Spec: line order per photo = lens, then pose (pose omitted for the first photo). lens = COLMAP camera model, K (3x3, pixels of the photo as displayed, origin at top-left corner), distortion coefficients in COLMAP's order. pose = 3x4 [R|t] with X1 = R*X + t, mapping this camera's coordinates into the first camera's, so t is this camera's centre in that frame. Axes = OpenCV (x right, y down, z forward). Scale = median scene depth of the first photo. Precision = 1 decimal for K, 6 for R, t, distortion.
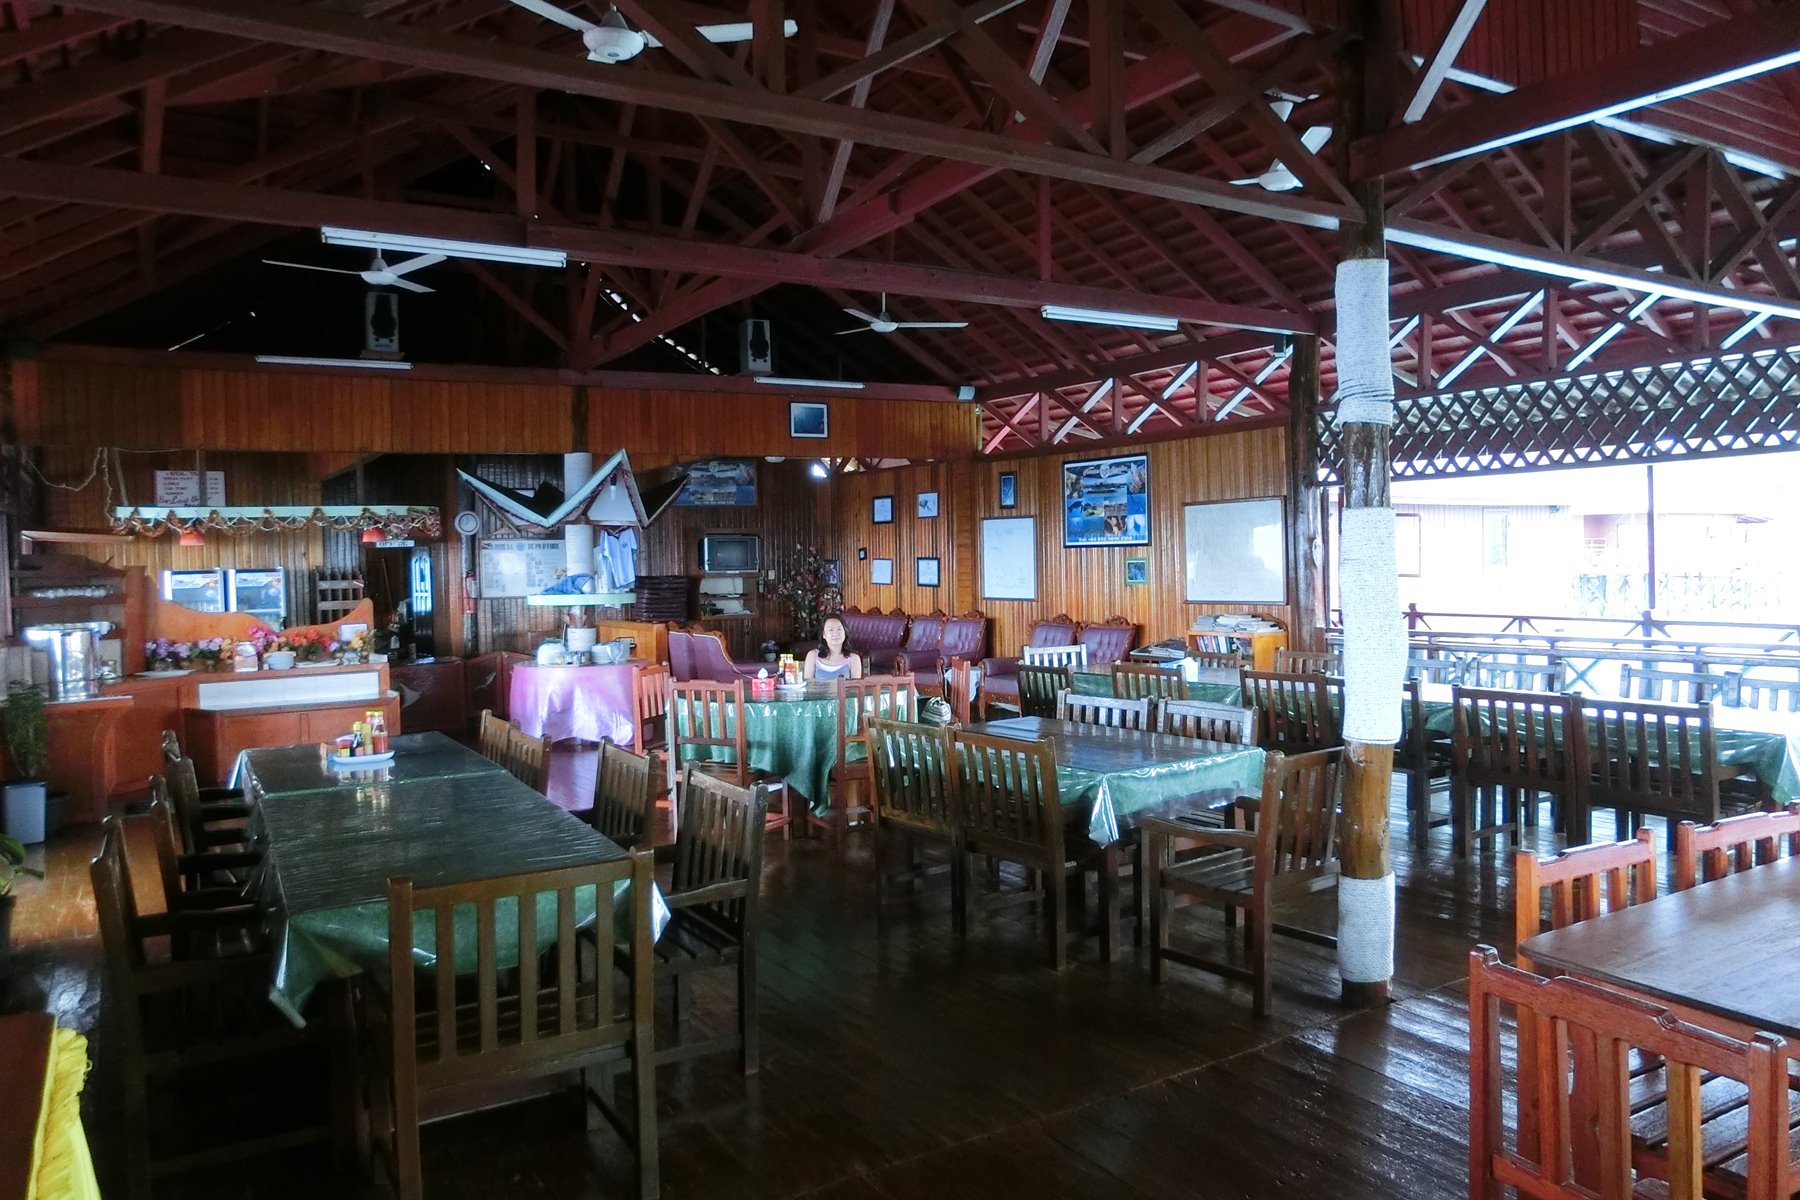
lens RADIAL K [[1262.8, 0, 921.8], [0, 1262.8, 598.4], [0, 0, 1]] dist [-0.064796, 0.045413]
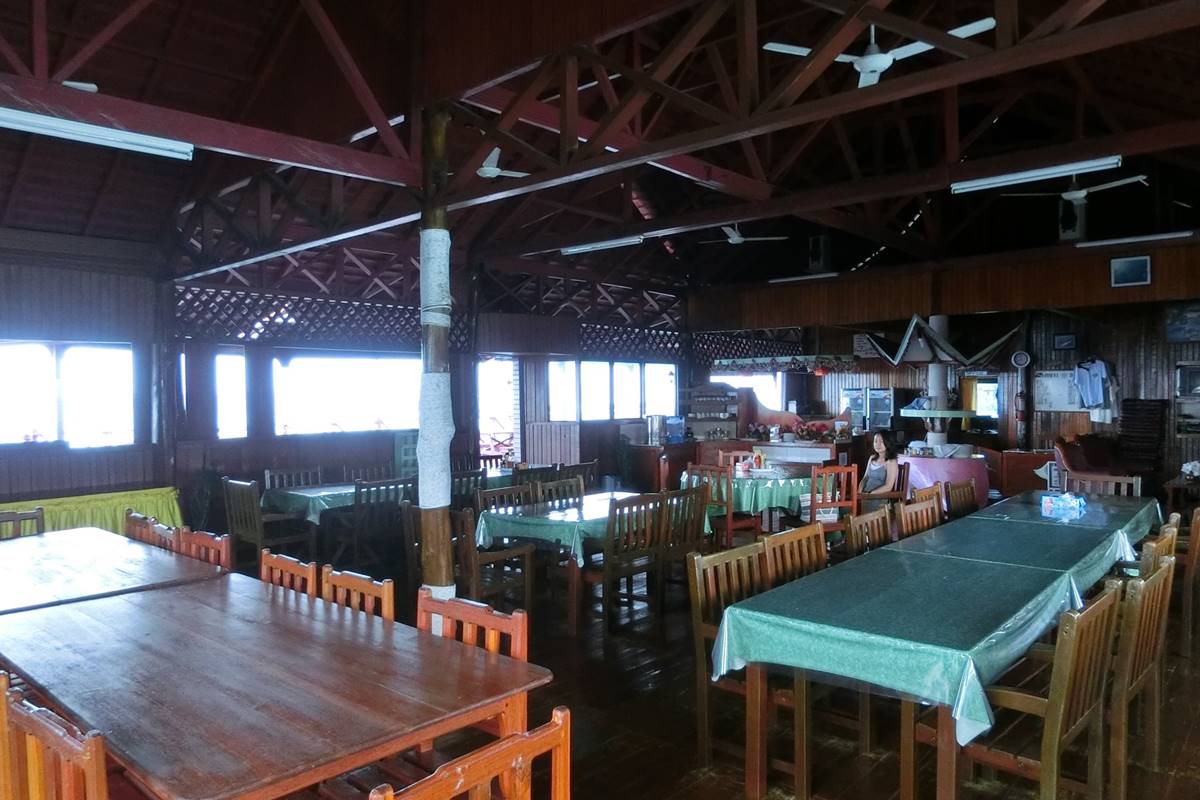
lens RADIAL K [[841.9, 0, 614.5], [0, 841.9, 398.9], [0, 0, 1]] dist [-0.064796, 0.045413]
pose [[0.278346, 0.028580, -0.960056, 0.517351], [-0.031877, 0.999281, 0.020506, -0.021498], [0.959952, 0.024896, 0.279057, 0.313143]]
